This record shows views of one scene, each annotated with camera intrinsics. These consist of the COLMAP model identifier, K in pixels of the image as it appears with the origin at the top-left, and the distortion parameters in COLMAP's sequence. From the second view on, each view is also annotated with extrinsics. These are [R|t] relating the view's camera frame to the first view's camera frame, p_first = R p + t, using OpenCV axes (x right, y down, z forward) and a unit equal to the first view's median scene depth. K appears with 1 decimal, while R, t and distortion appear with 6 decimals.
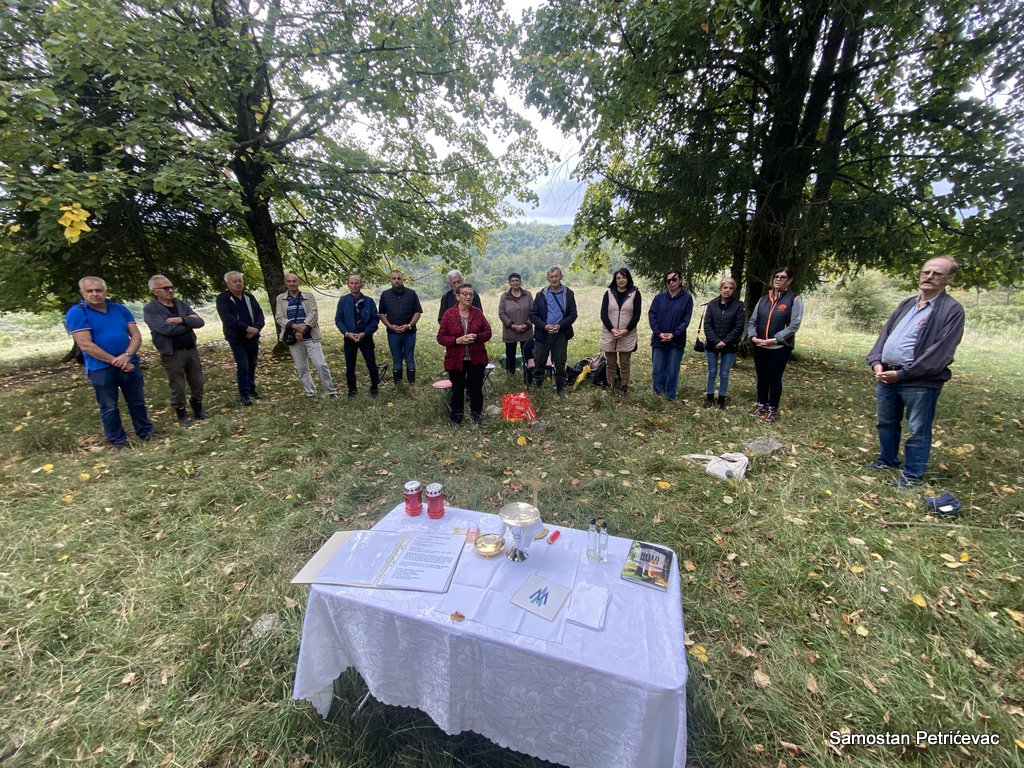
lens RADIAL K [[413.3, 0, 509.2], [0, 413.3, 384.5], [0, 0, 1]] dist [0.019972, -0.000374]
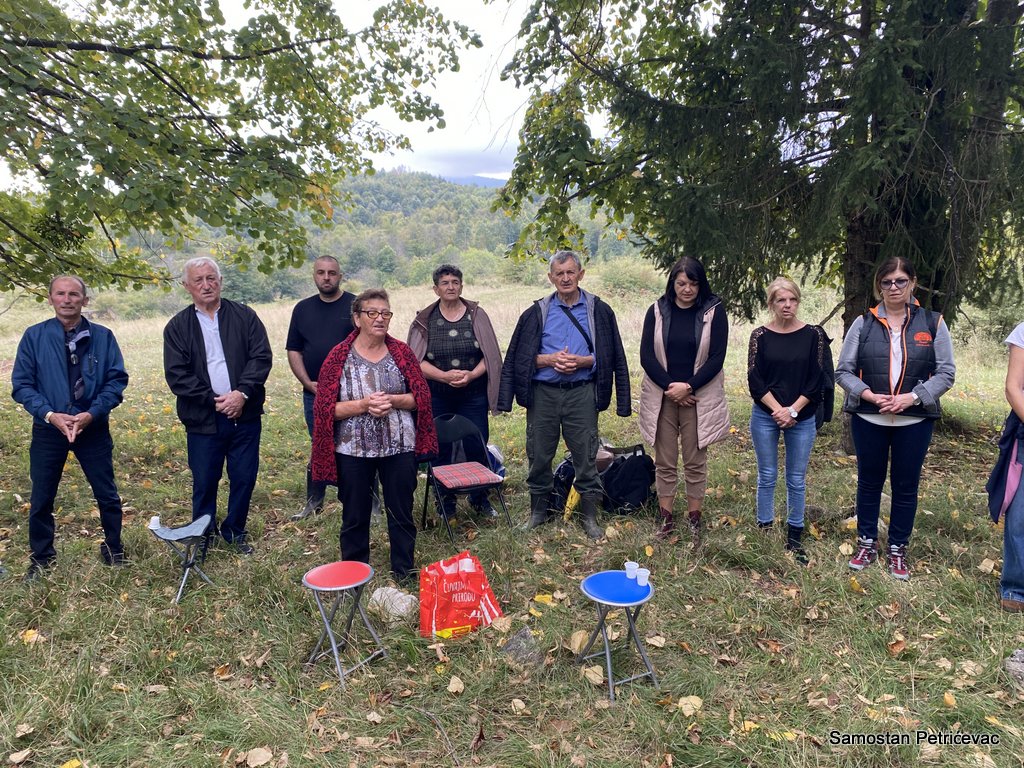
lens RADIAL K [[764.5, 0, 486.1], [0, 764.5, 382.2], [0, 0, 1]] dist [0.051369, -0.053696]
pose [[0.985110, -0.028549, 0.169538, -0.040269], [0.046079, 0.993881, -0.100382, -0.042705], [-0.165635, 0.106699, 0.980398, 0.135006]]
